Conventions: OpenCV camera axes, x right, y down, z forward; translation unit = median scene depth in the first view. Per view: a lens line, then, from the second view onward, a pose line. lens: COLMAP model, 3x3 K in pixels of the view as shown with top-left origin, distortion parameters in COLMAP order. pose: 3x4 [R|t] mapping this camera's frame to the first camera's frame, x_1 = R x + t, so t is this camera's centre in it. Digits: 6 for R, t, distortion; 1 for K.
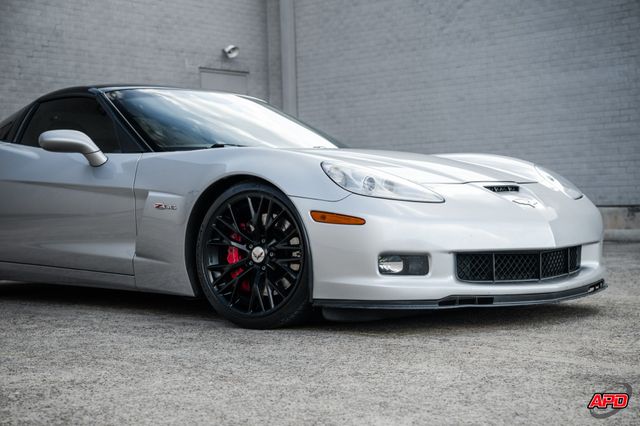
lens RADIAL K [[1200.4, 0, 337.3], [0, 1200.4, 214.1], [0, 0, 1]] dist [0.383640, 0.224065]
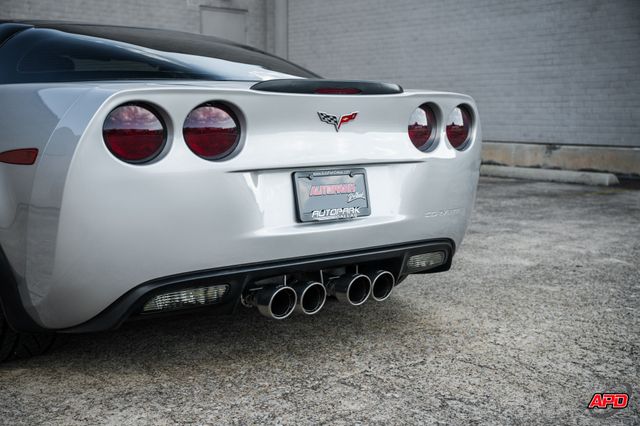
lens RADIAL K [[923.7, 0, 302.6], [0, 923.7, 230.6], [0, 0, 1]] dist [0.156952, 0.097148]
pose [[0.991623, 0.046166, -0.120638, 0.328470], [-0.031532, 0.992211, 0.120509, -0.061496], [0.125262, -0.115696, 0.985355, 0.369918]]
